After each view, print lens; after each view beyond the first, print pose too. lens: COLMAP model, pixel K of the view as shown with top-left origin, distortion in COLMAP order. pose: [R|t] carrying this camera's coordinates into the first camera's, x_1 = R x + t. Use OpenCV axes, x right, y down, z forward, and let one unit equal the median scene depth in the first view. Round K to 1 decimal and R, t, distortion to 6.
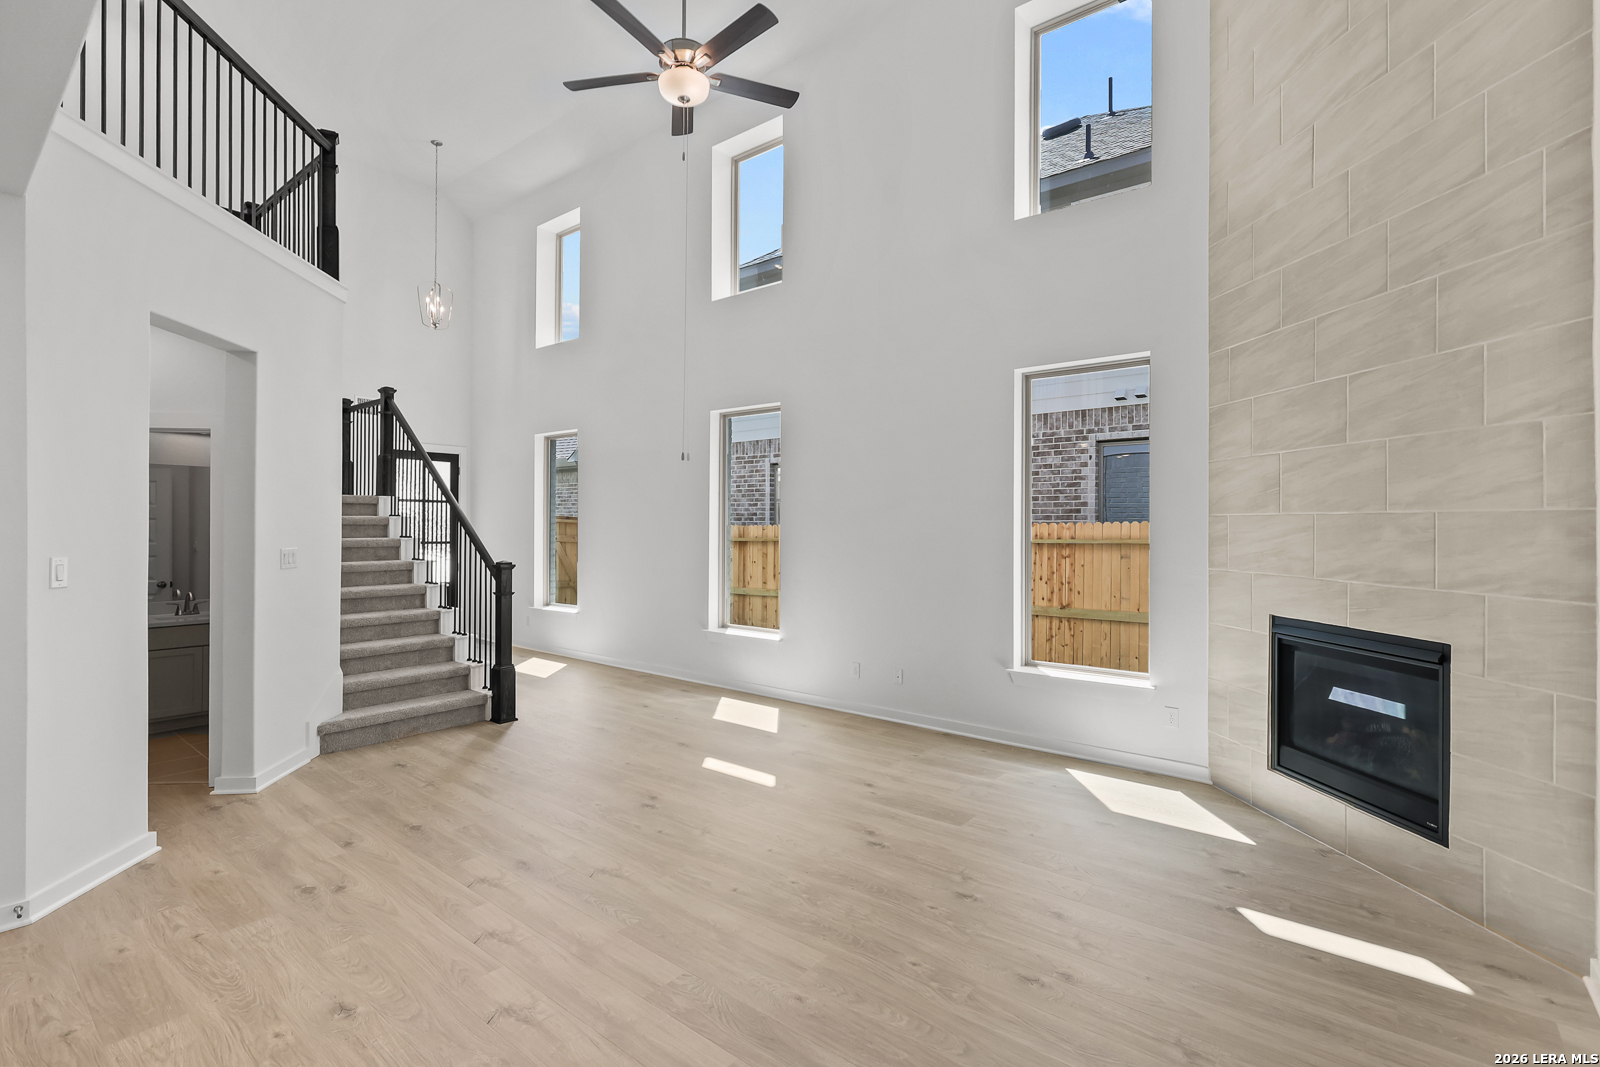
lens RADIAL K [[738.0, 0, 798.0], [0, 738.0, 523.6], [0, 0, 1]] dist [0.002268, 0.000529]
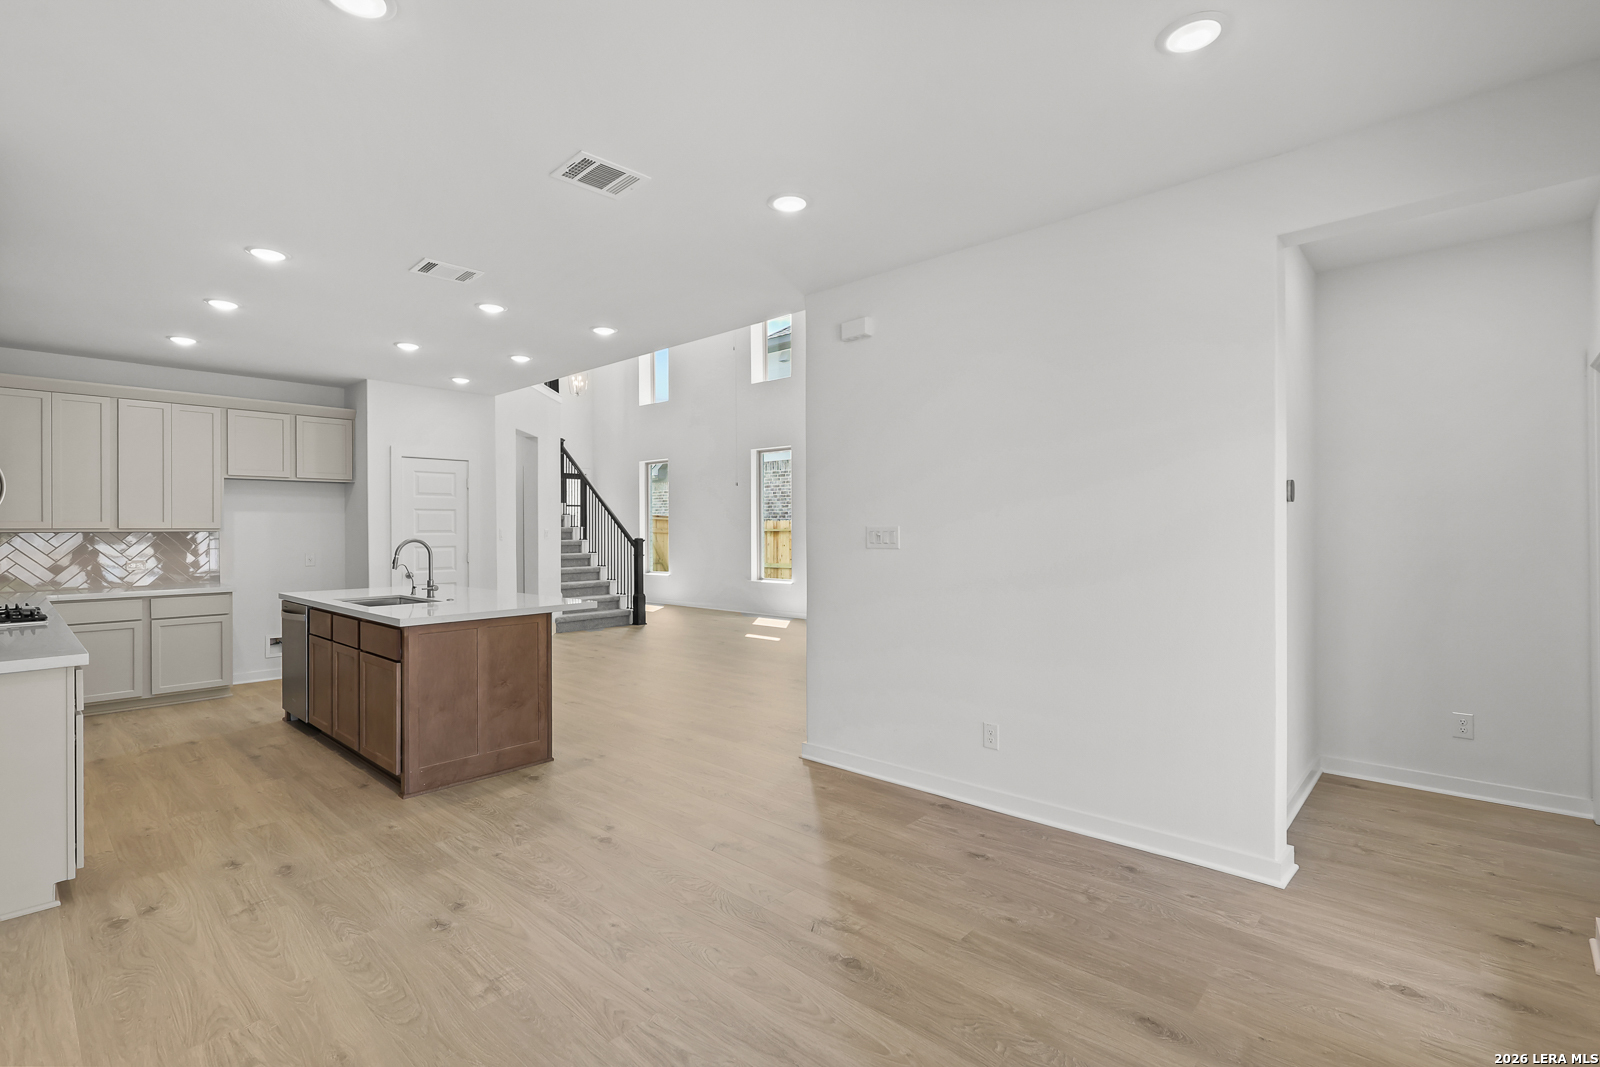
lens RADIAL K [[741.5, 0, 802.2], [0, 741.5, 530.5], [0, 0, 1]] dist [-0.000849, 0.000557]
pose [[0.997920, -0.007709, -0.064005, 0.162047], [0.008169, 0.999943, 0.006933, 0.029926], [0.063948, -0.007441, 0.997926, -1.045096]]
